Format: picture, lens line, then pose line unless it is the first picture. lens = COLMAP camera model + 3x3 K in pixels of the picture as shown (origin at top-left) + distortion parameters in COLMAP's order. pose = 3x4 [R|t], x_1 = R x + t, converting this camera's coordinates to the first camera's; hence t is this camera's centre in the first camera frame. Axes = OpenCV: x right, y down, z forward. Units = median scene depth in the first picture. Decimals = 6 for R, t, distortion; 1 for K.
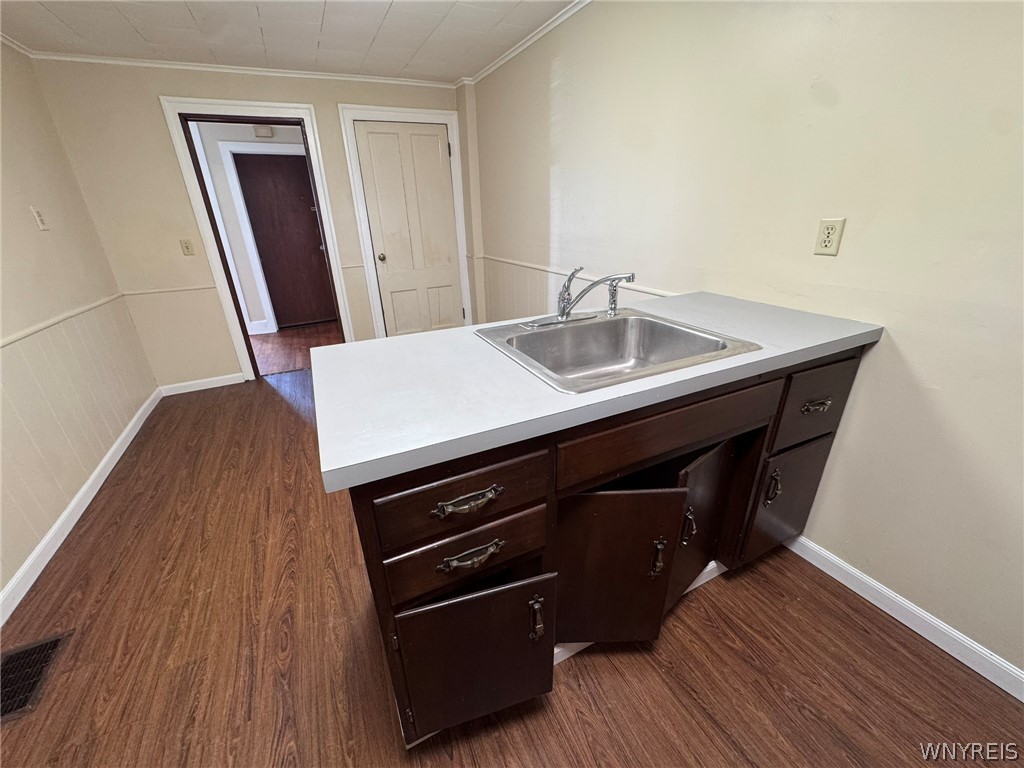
lens RADIAL K [[406.8, 0, 511.7], [0, 406.8, 385.0], [0, 0, 1]] dist [-0.002064, -0.000244]
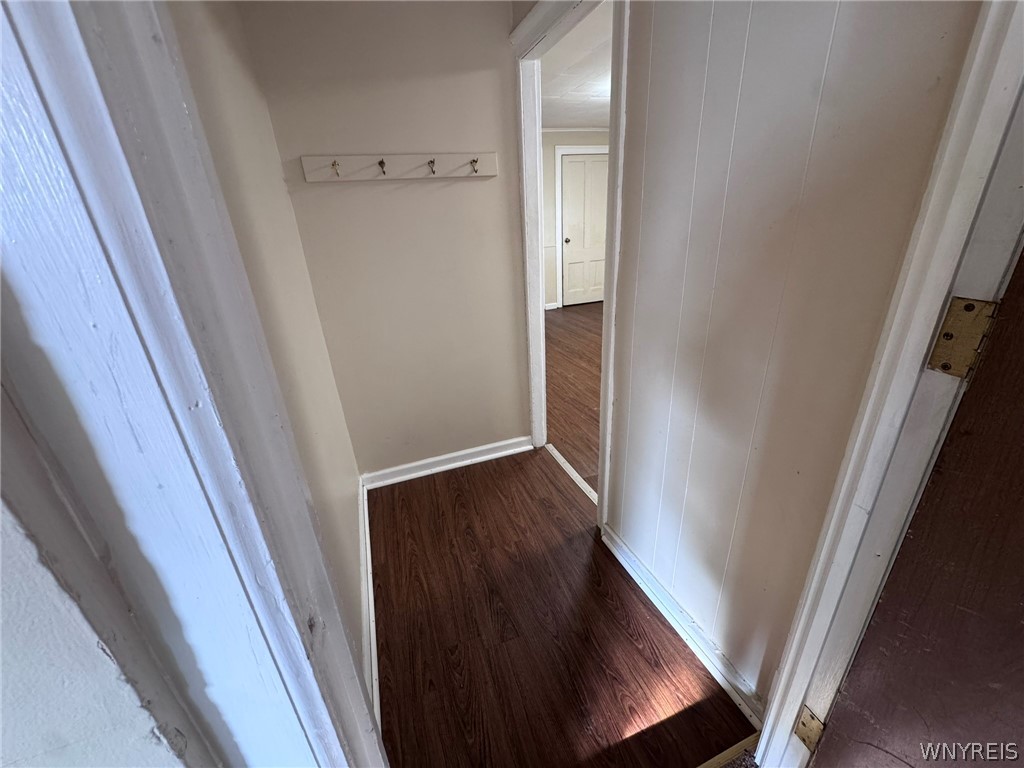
lens RADIAL K [[406.8, 0, 511.3], [0, 406.8, 378.5], [0, 0, 1]] dist [-0.002064, -0.000244]
pose [[0.994661, 0.011469, -0.102561, -0.487761], [-0.012998, 0.999814, -0.014255, 0.321561], [0.102379, 0.015512, 0.994625, -0.755886]]
